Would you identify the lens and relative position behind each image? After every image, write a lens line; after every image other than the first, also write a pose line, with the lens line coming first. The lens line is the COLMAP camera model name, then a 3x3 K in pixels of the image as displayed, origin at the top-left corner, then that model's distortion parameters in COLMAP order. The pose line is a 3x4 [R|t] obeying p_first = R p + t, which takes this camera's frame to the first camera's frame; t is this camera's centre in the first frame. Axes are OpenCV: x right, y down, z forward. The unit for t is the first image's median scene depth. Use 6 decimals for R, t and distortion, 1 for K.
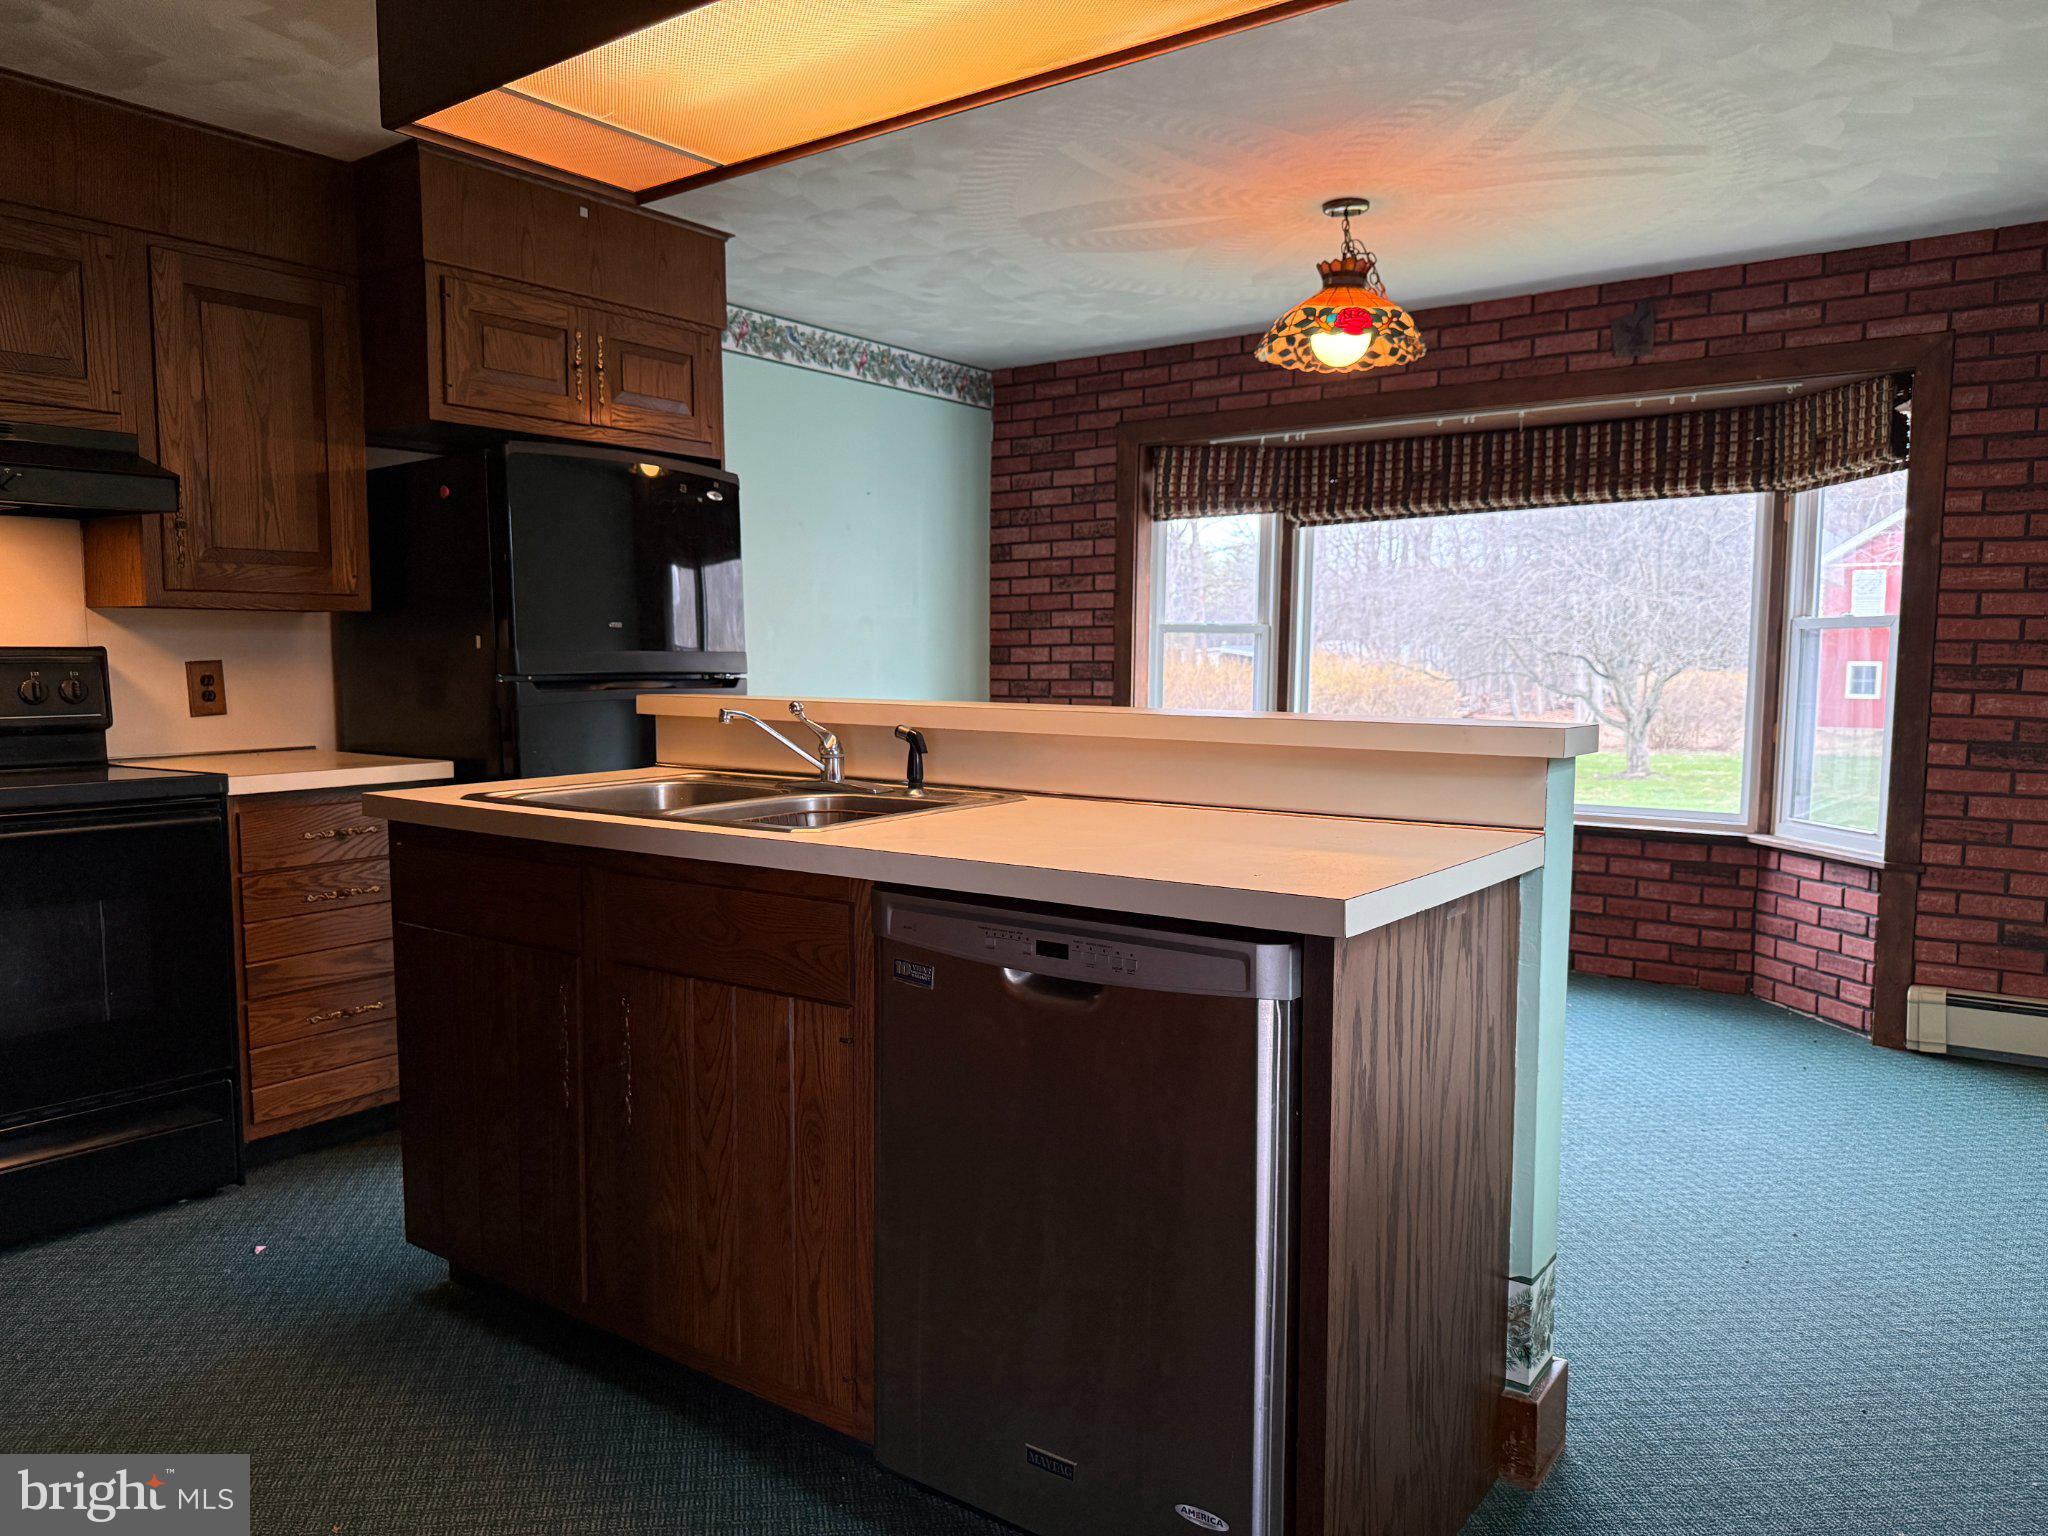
lens RADIAL K [[1448.2, 0, 1024.0], [0, 1448.2, 768.0], [0, 0, 1]] dist [0.076170, -0.086711]
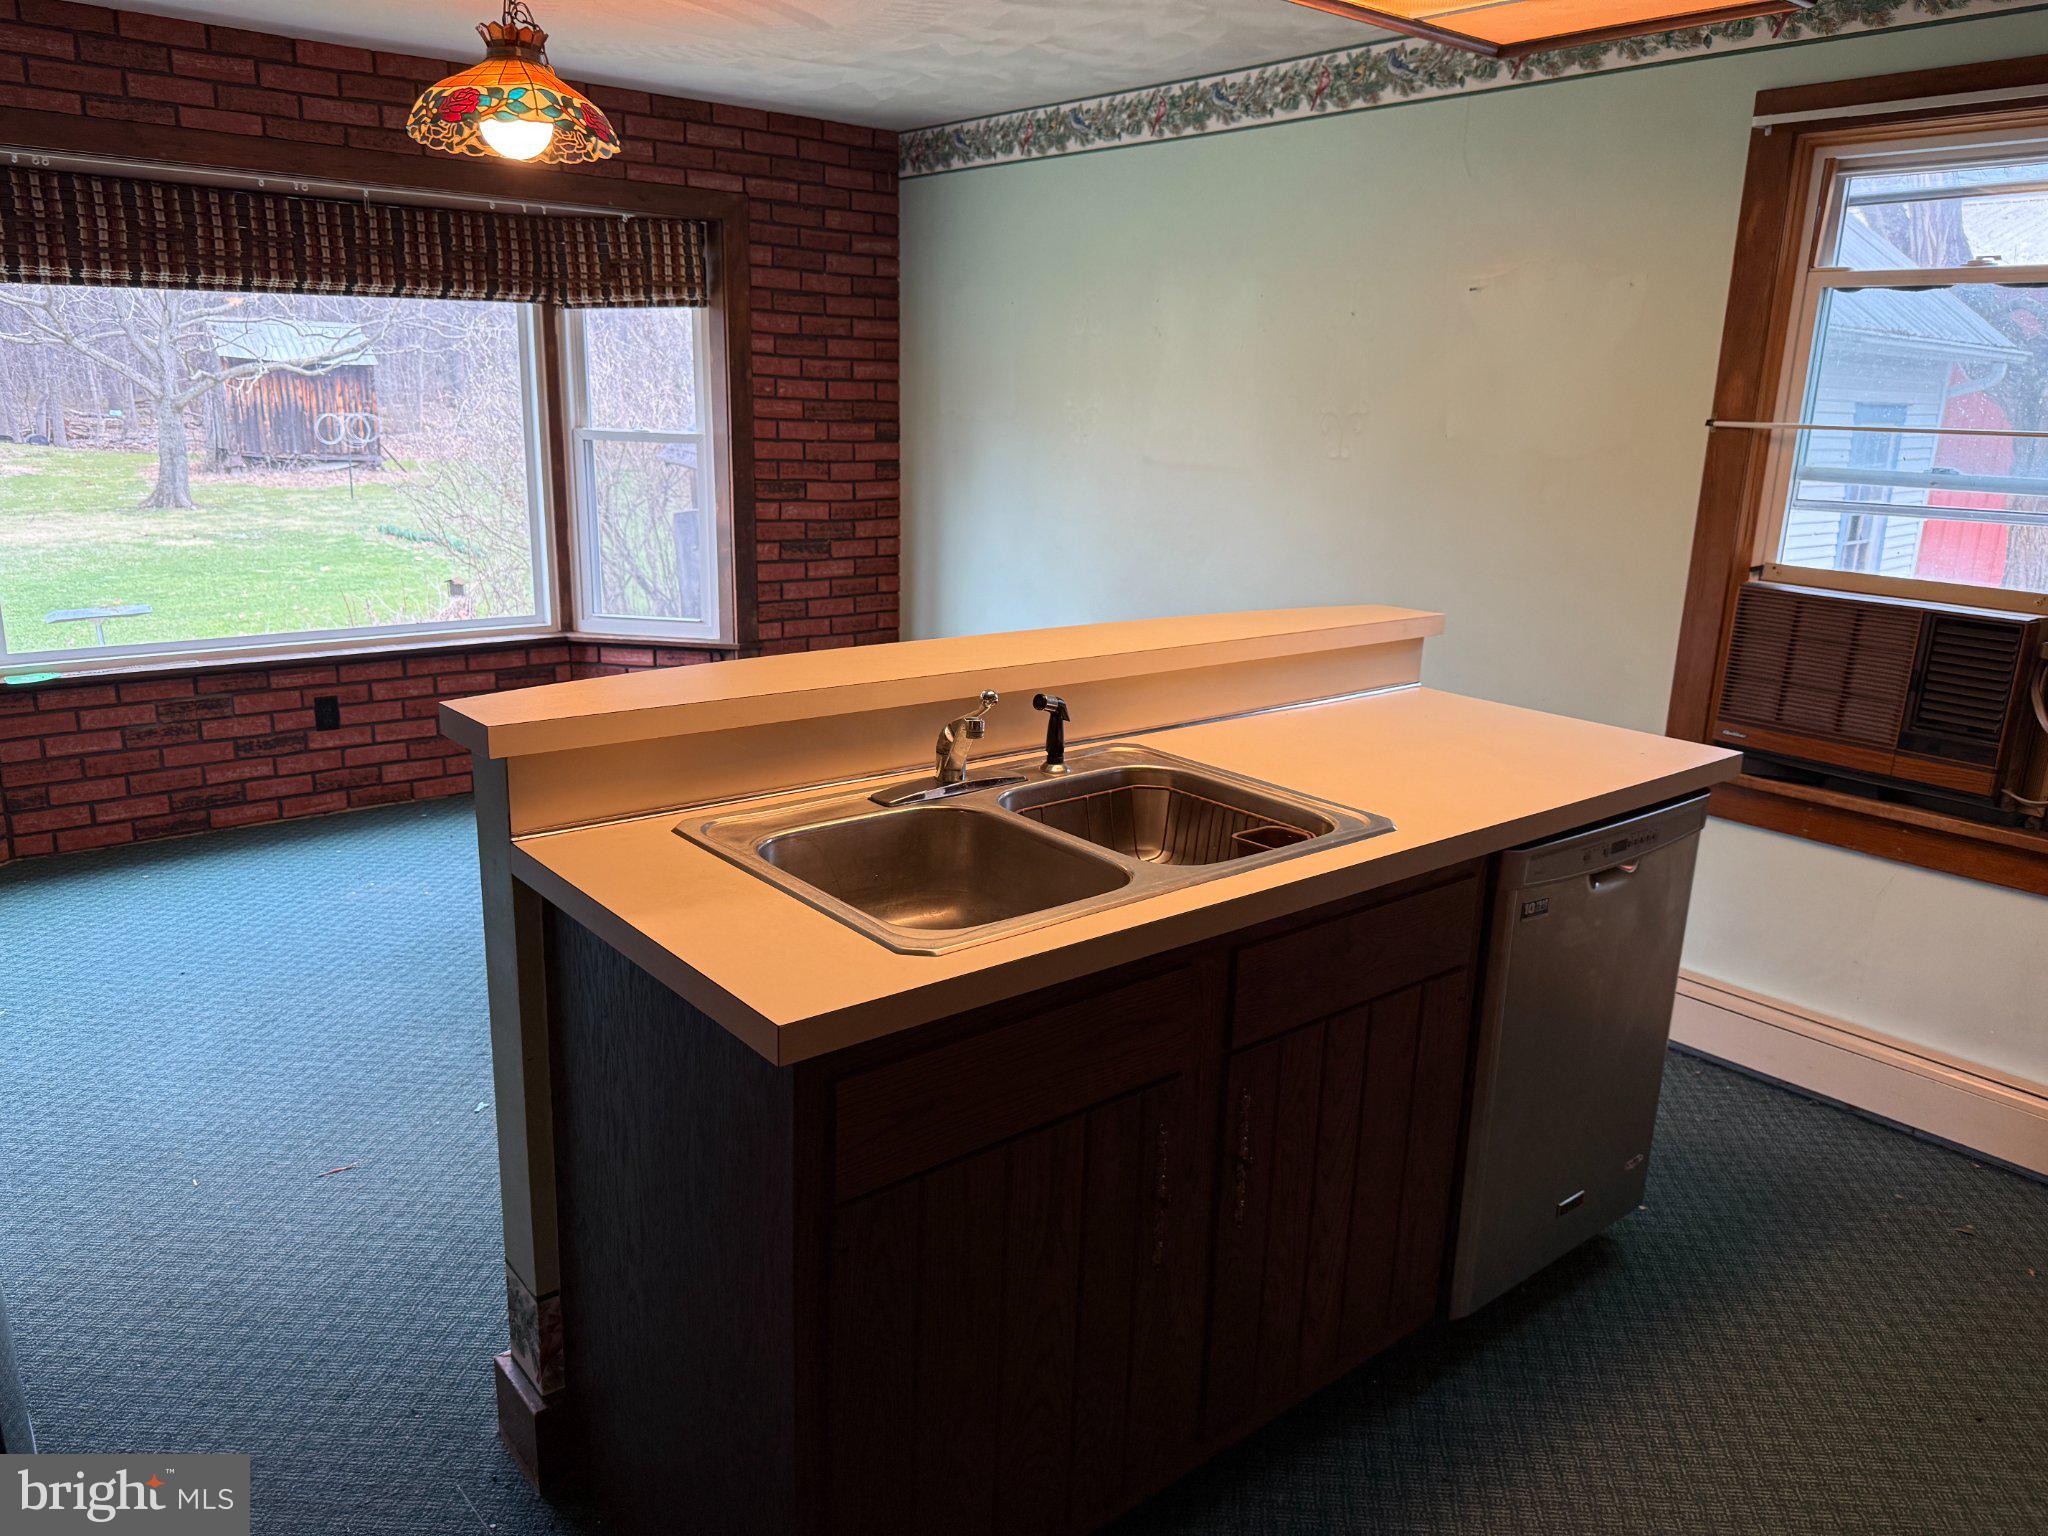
lens RADIAL K [[1448.2, 0, 1024.0], [0, 1448.2, 768.0], [0, 0, 1]] dist [0.076170, -0.086711]
pose [[0.283155, -0.237842, 0.929115, -0.514890], [0.052448, 0.971153, 0.232619, -0.108668], [-0.957639, -0.017137, 0.287461, 0.433670]]
